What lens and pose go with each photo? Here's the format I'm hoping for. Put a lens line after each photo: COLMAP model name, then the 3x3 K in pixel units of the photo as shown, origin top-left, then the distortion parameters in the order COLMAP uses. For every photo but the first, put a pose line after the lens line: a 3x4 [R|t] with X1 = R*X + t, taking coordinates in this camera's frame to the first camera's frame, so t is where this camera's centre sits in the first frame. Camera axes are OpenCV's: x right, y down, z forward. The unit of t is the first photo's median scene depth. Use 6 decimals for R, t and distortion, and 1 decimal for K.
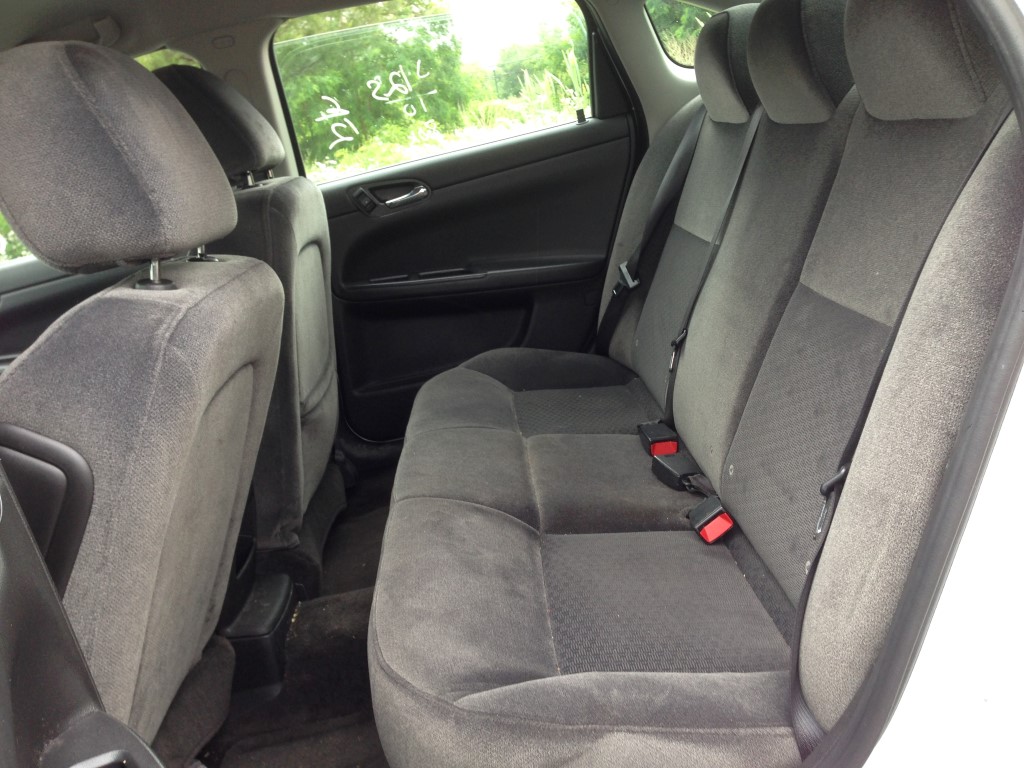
lens RADIAL K [[1002.4, 0, 512.0], [0, 1002.4, 384.0], [0, 0, 1]] dist [0.101000, -0.261114]
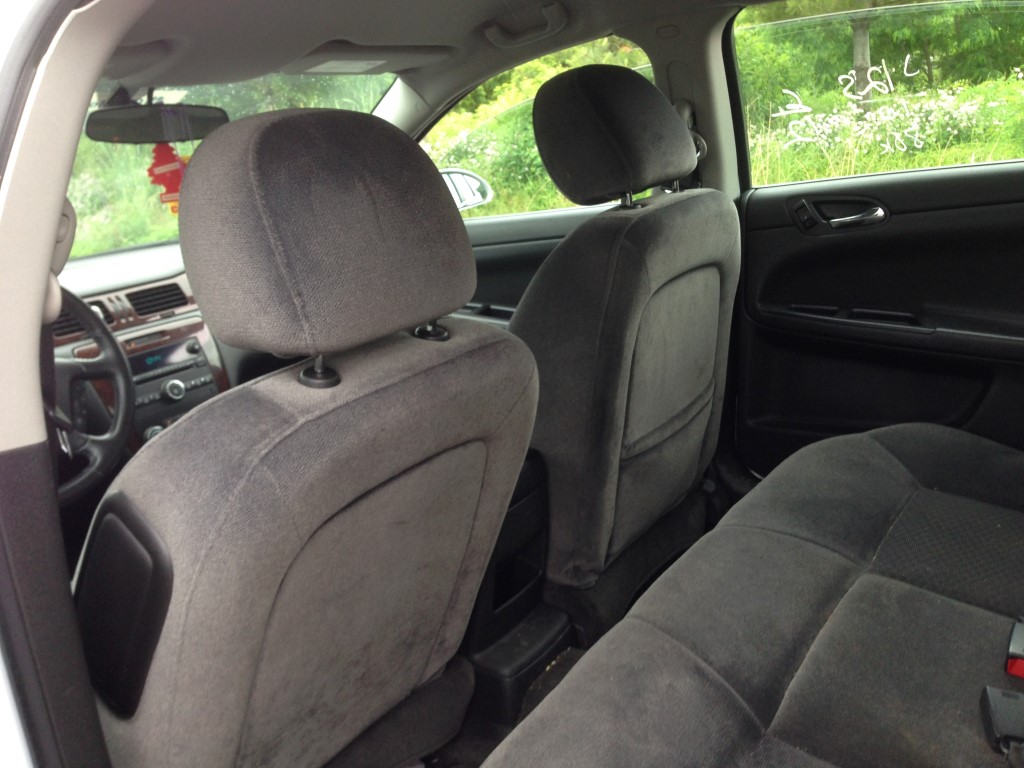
lens RADIAL K [[950.4, 0, 516.2], [0, 950.4, 354.6], [0, 0, 1]] dist [0.092847, -0.193939]
pose [[0.771130, 0.255197, -0.583295, 0.190601], [-0.187486, 0.966550, 0.175014, -0.184769], [0.608447, -0.025599, 0.793182, 0.227772]]
